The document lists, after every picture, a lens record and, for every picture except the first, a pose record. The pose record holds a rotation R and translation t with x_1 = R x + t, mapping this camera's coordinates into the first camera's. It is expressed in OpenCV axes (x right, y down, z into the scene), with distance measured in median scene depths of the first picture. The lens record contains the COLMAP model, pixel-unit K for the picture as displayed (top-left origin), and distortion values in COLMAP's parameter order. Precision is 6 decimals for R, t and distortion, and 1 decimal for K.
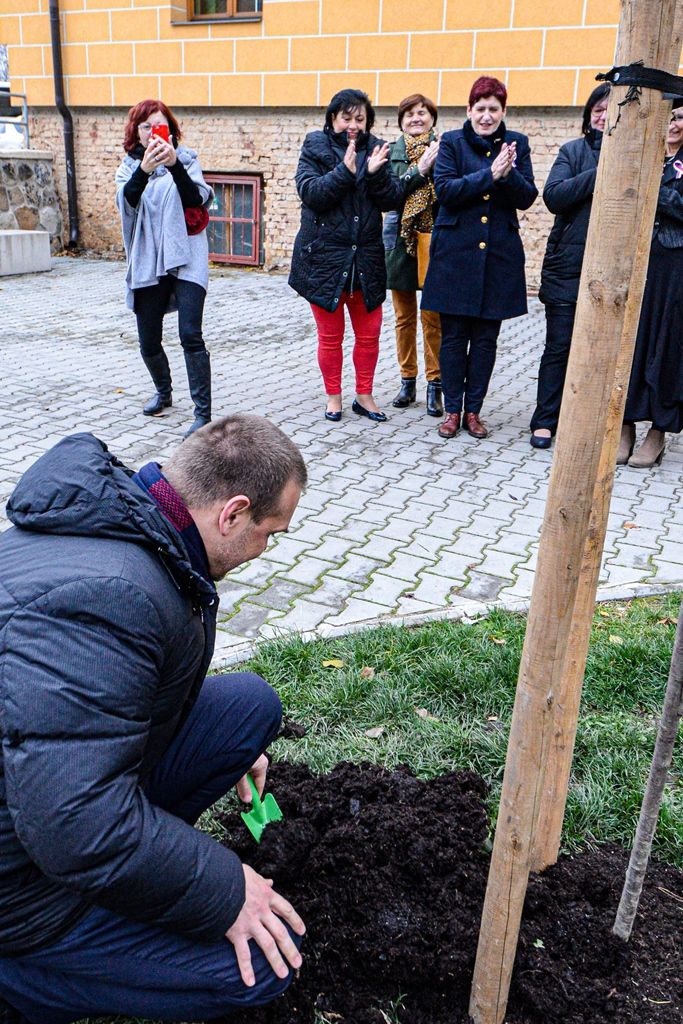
lens RADIAL K [[861.6, 0, 333.7], [0, 861.6, 503.3], [0, 0, 1]] dist [0.004706, 0.004063]
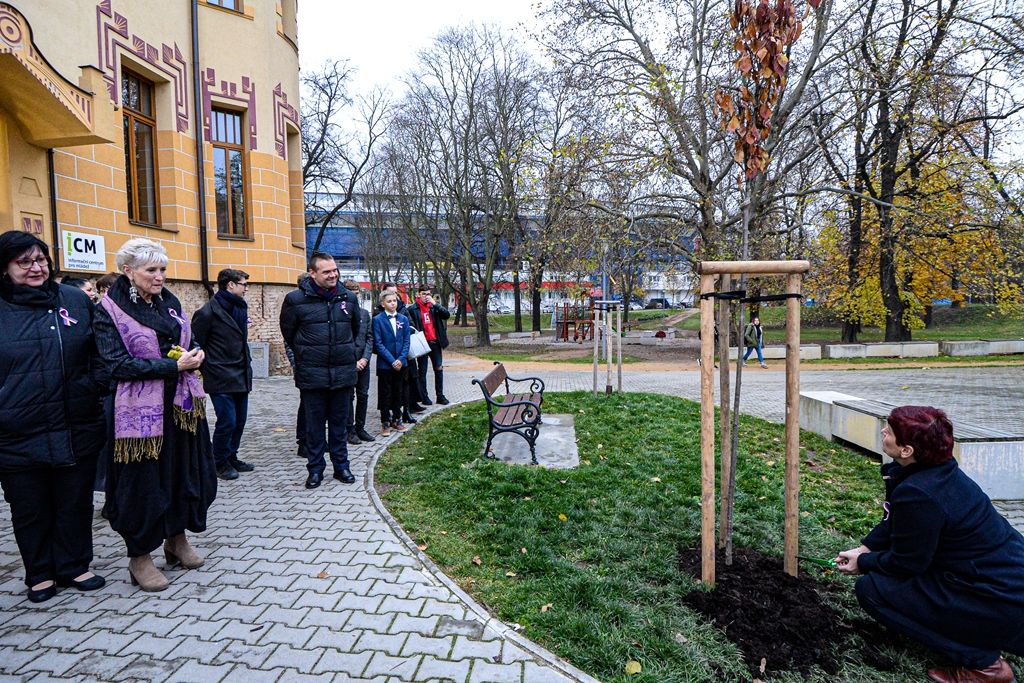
lens RADIAL K [[531.8, 0, 516.8], [0, 531.8, 343.5], [0, 0, 1]] dist [0.008025, -0.013283]
pose [[-0.335078, -0.092175, 0.937671, -0.427488], [0.339911, 0.916356, 0.211547, -0.328946], [-0.878740, 0.389609, -0.275719, 0.762656]]
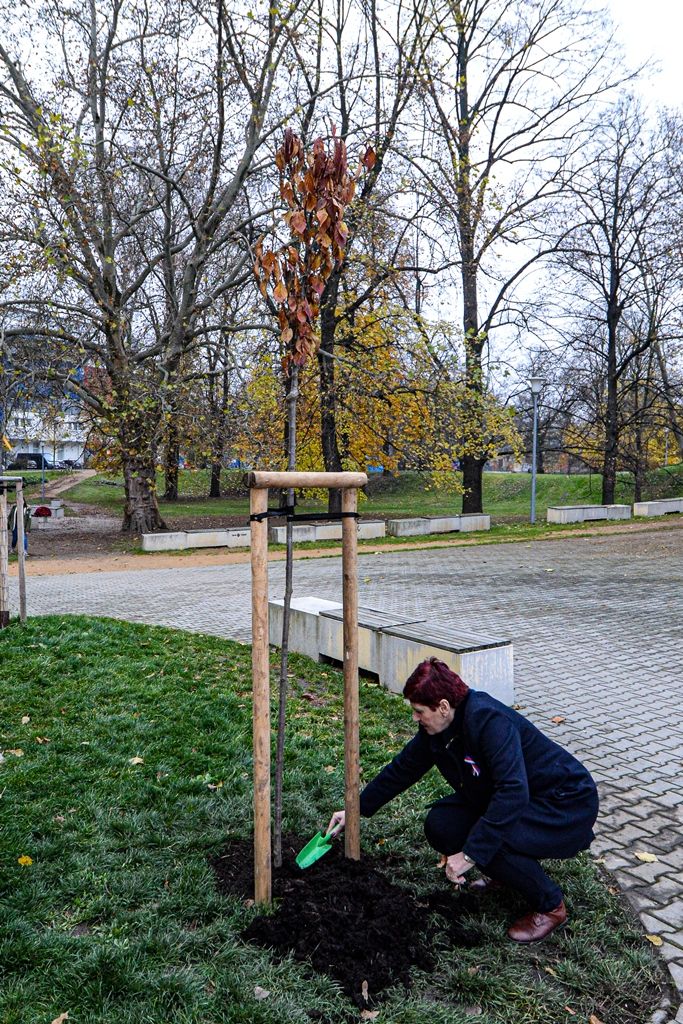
lens RADIAL K [[787.2, 0, 343.9], [0, 787.2, 511.2], [0, 0, 1]] dist [0.011083, -0.015635]
pose [[-0.828817, -0.069574, 0.555178, -0.350549], [0.168658, 0.915021, 0.366457, -0.426790], [-0.533495, 0.397361, -0.746651, 0.855720]]
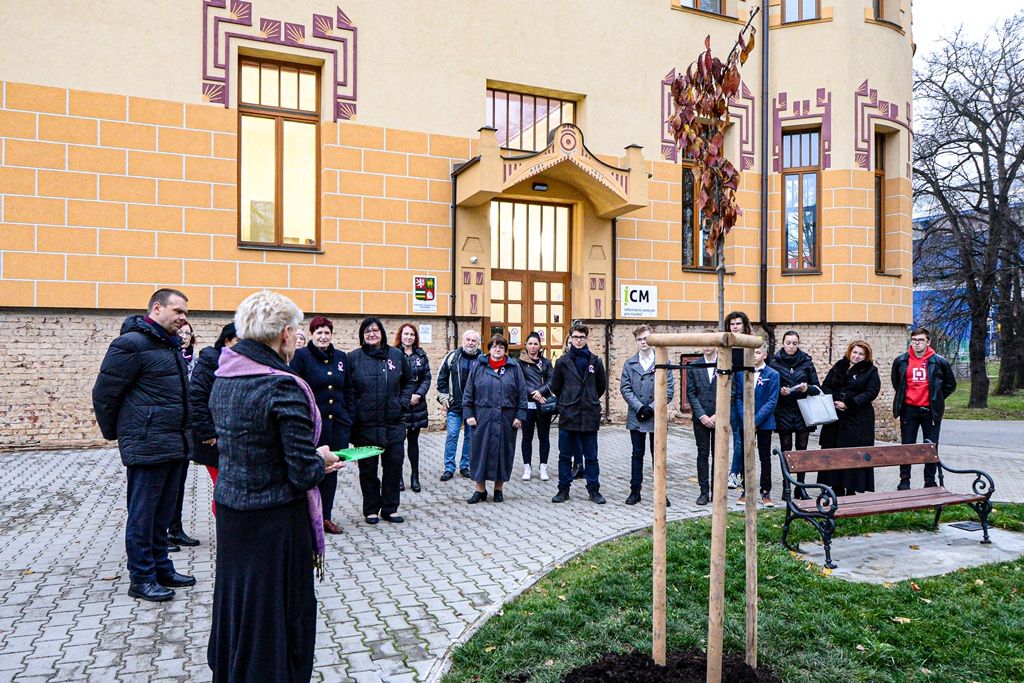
lens RADIAL K [[709.1, 0, 506.4], [0, 709.1, 336.8], [0, 0, 1]] dist [0.011436, -0.000868]
pose [[0.660414, -0.015744, 0.750736, -0.670865], [0.283271, 0.931135, -0.229662, -0.040832], [-0.695421, 0.364334, 0.619395, -0.094059]]
